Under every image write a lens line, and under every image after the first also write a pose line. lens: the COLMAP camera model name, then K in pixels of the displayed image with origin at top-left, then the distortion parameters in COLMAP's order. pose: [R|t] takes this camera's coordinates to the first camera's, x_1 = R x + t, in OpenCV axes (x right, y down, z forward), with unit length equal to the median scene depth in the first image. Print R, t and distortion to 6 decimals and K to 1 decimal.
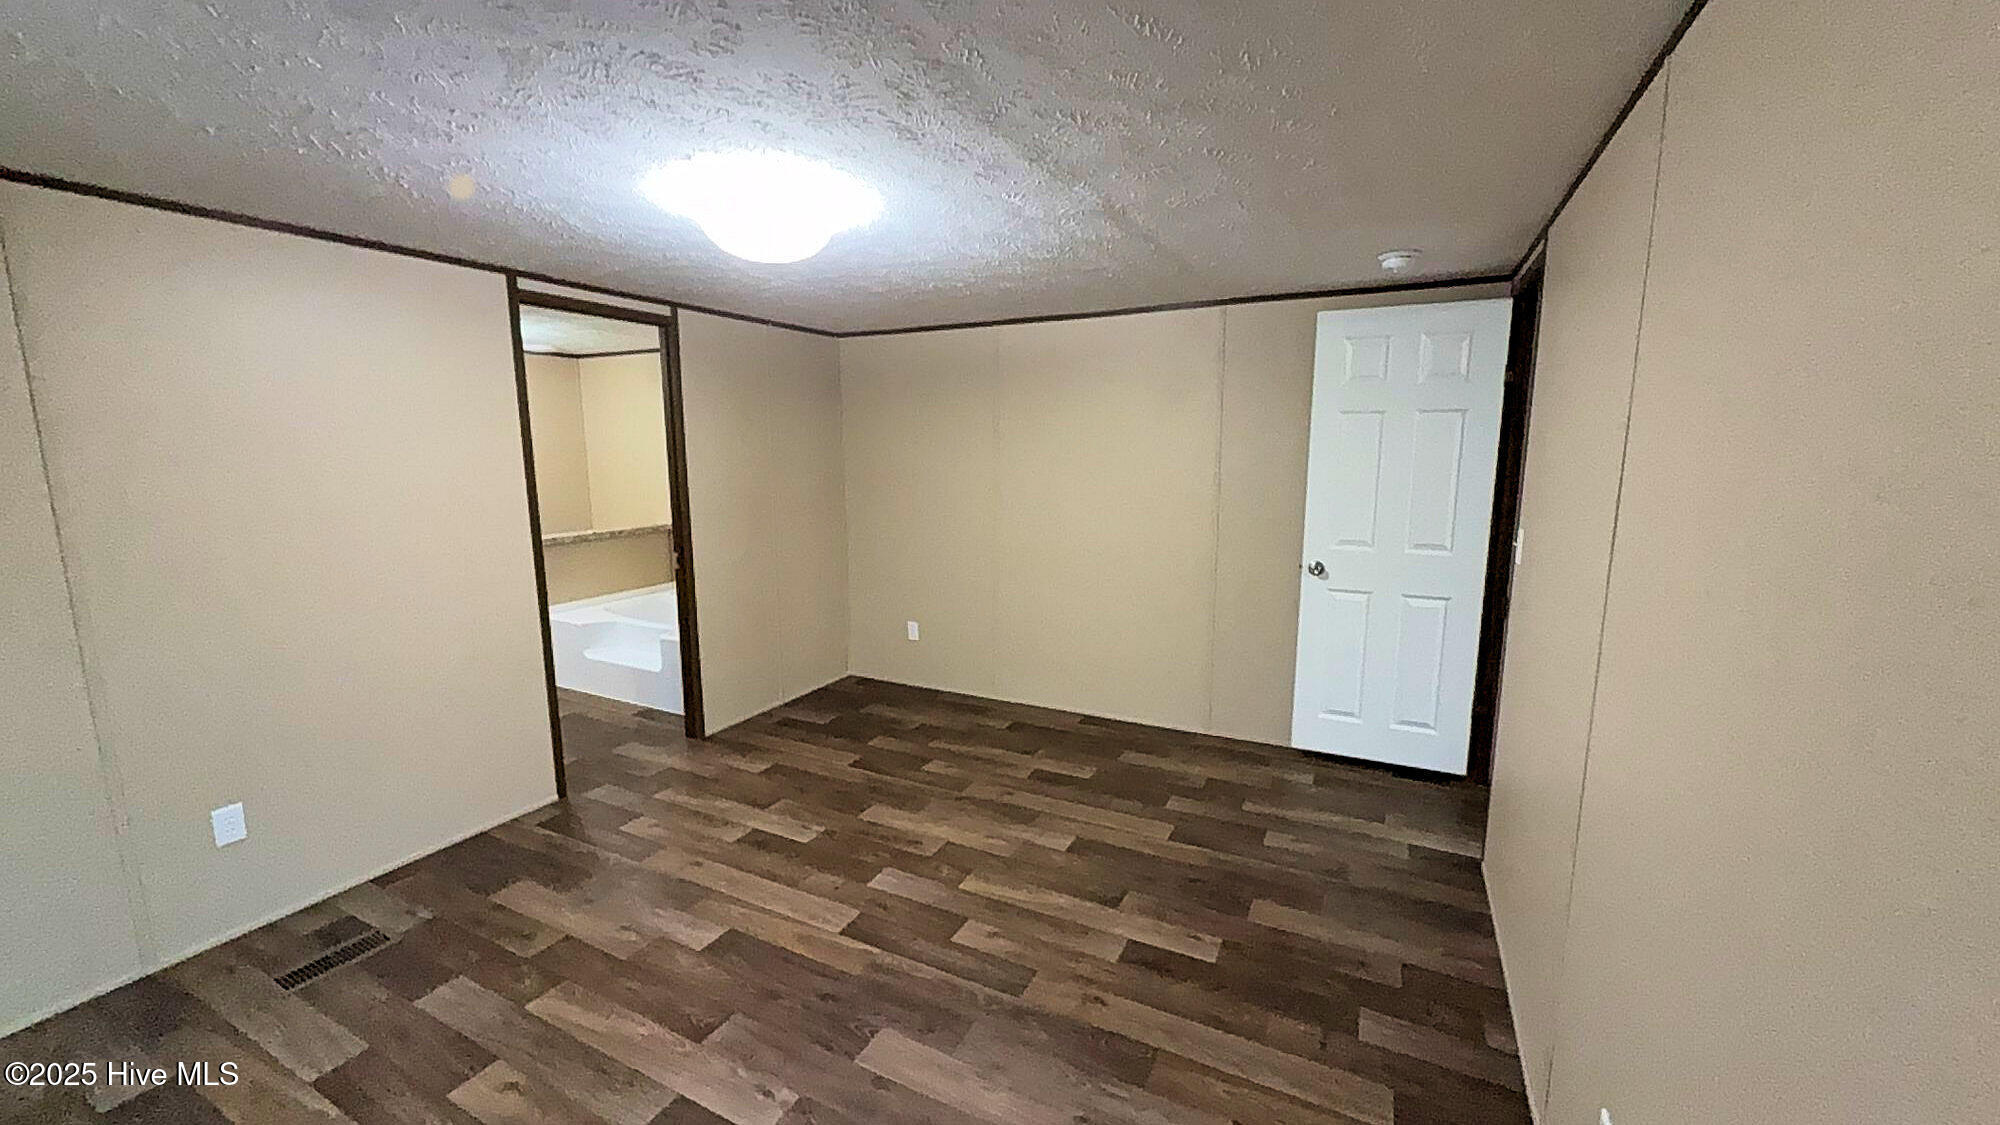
lens RADIAL K [[754.9, 0, 1000.0], [0, 754.9, 562.5], [0, 0, 1]] dist [-0.010998, -0.000103]
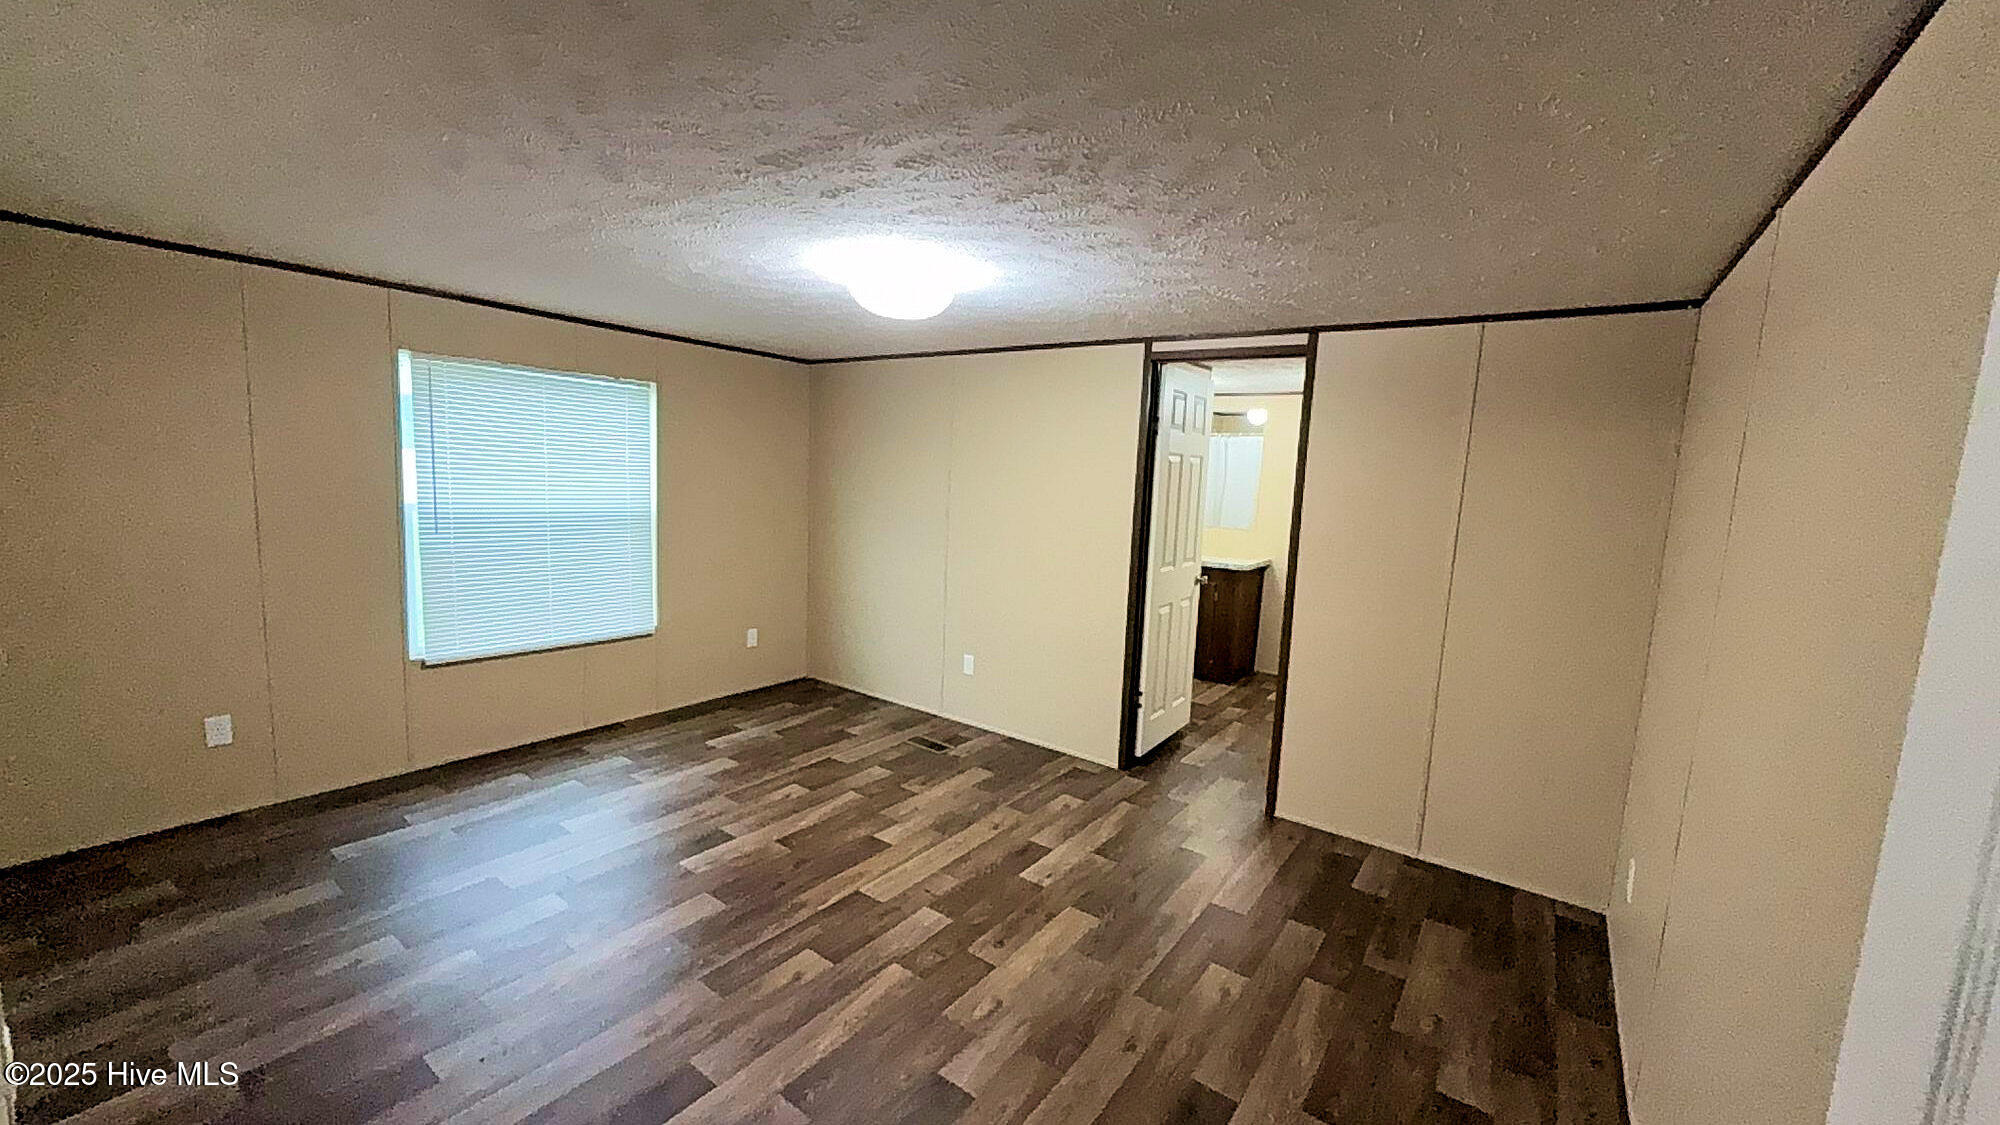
lens RADIAL K [[754.9, 0, 1000.0], [0, 754.9, 562.5], [0, 0, 1]] dist [-0.010998, -0.000103]
pose [[-0.156863, 0.114711, -0.980936, 0.791421], [-0.200881, 0.968763, 0.145411, -0.193357], [0.966975, 0.219861, -0.128919, 1.208313]]
